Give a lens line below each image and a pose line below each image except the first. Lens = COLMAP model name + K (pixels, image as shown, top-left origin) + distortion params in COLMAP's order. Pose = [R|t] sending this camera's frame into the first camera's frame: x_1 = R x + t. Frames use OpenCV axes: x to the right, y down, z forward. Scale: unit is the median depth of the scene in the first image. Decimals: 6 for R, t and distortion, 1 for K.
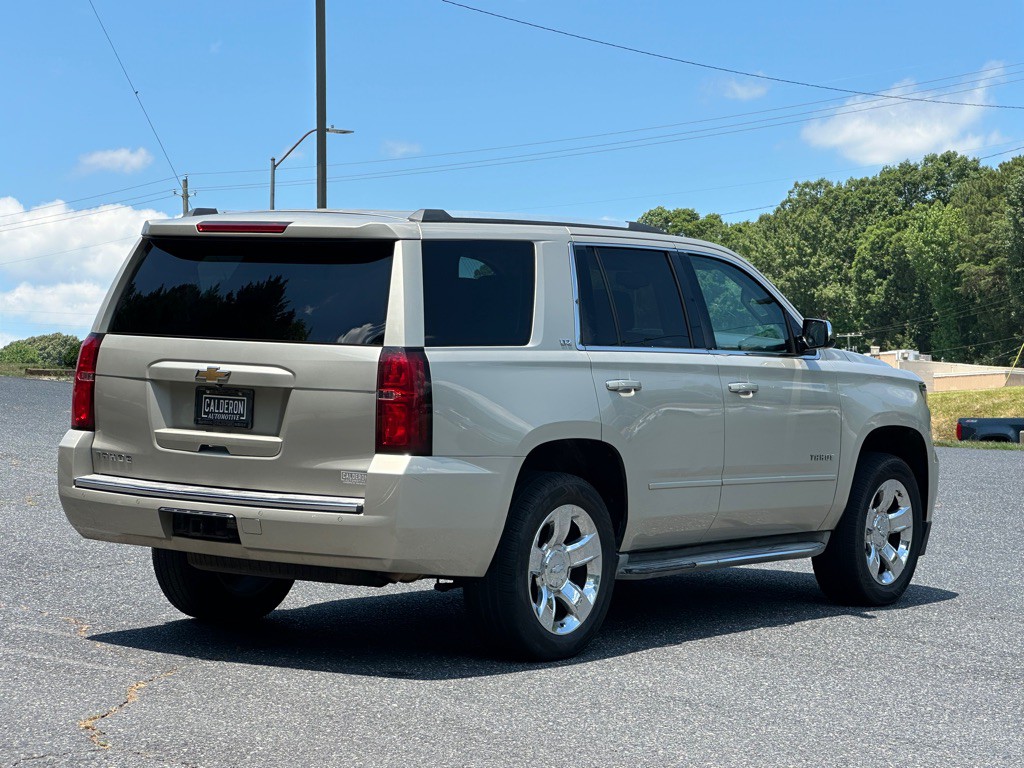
lens RADIAL K [[2494.3, 0, 510.0], [0, 2494.3, 381.9], [0, 0, 1]] dist [-0.026265, 0.000000]
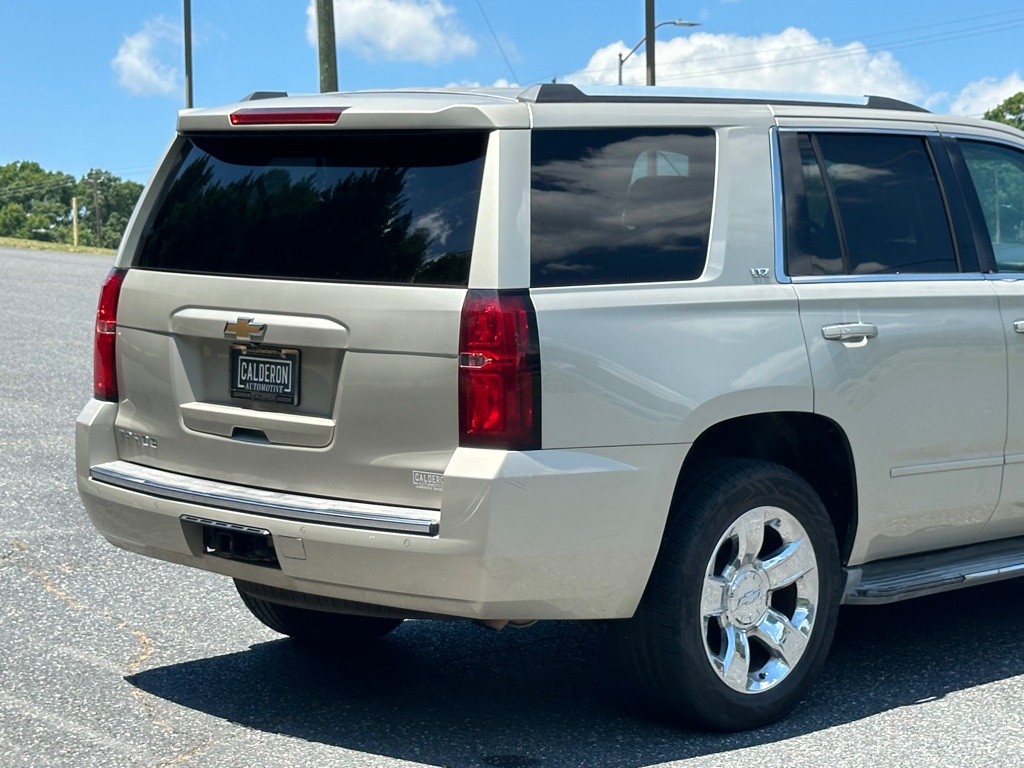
lens RADIAL K [[2286.3, 0, 518.6], [0, 2286.3, 389.4], [0, 0, 1]] dist [0.100439, 0.000000]
pose [[0.987438, -0.005988, -0.157892, 0.058057], [0.014505, 0.998497, 0.052844, -0.018590], [0.157339, -0.054471, 0.986041, 0.371621]]
